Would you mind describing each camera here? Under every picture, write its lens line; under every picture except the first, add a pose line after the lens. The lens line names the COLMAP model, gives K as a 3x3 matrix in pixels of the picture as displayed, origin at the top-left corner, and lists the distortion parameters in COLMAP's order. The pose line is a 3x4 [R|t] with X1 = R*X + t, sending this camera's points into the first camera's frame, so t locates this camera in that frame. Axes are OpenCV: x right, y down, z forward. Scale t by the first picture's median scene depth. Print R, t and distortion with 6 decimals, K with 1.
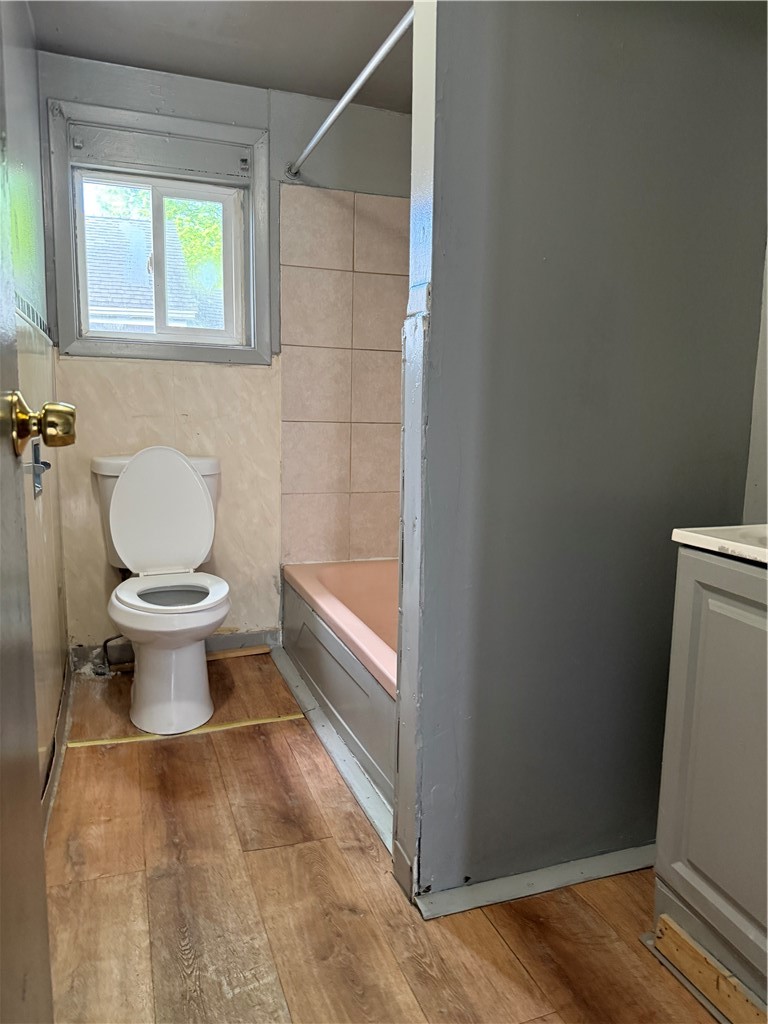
lens RADIAL K [[725.0, 0, 384.7], [0, 725.0, 509.6], [0, 0, 1]] dist [-0.009672, -0.008305]
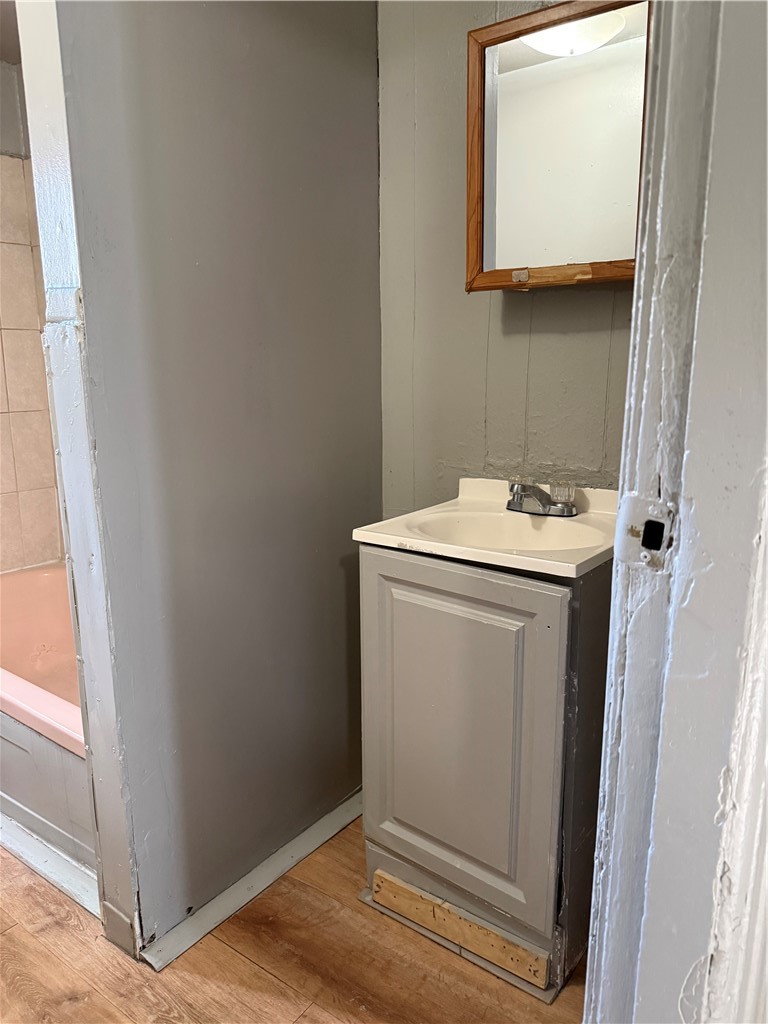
lens RADIAL K [[725.0, 0, 385.2], [0, 725.0, 514.4], [0, 0, 1]] dist [-0.009672, -0.008305]
pose [[0.832662, -0.135731, 0.536890, -0.123044], [0.096659, 0.990237, 0.100434, -0.090185], [-0.545280, -0.031732, 0.837653, 0.071886]]
